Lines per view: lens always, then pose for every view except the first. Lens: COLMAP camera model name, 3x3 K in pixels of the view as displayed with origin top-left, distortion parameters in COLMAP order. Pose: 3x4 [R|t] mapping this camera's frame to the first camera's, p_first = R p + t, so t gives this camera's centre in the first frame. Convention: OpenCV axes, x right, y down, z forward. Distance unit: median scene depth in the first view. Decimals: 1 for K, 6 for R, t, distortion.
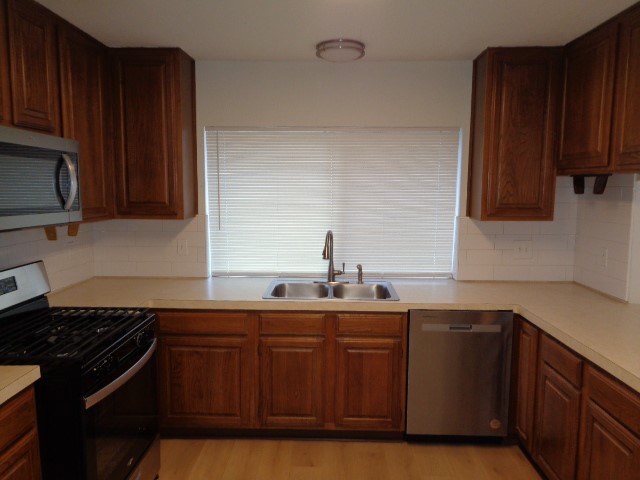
lens RADIAL K [[489.4, 0, 320.0], [0, 489.4, 240.0], [0, 0, 1]] dist [0.013969, 0.008285]
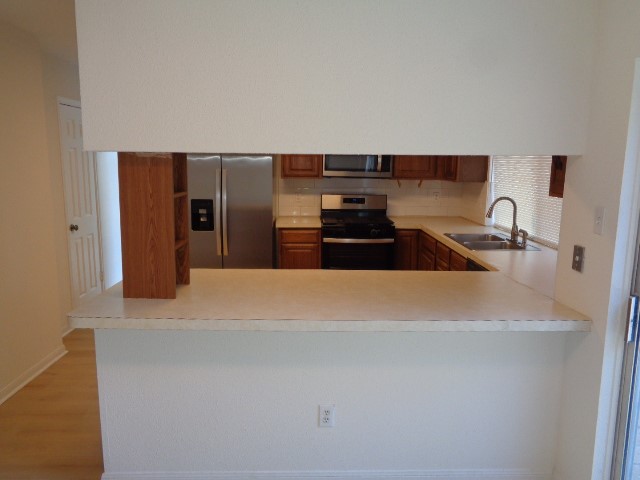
lens RADIAL K [[489.4, 0, 320.0], [0, 489.4, 240.0], [0, 0, 1]] dist [0.013969, 0.008285]
pose [[0.036449, 0.152923, -0.987566, 1.411276], [-0.121563, 0.981562, 0.147506, -0.040839], [0.991914, 0.114675, 0.054366, 0.538006]]
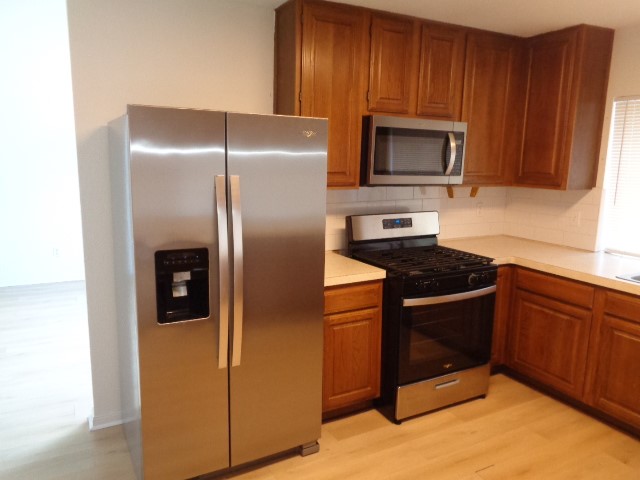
lens RADIAL K [[489.4, 0, 320.0], [0, 489.4, 240.0], [0, 0, 1]] dist [0.013969, 0.008285]
pose [[0.493116, 0.152725, -0.856453, 0.414154], [-0.111458, 0.987448, 0.111911, 0.004207], [0.862794, 0.040274, 0.503948, 0.015037]]
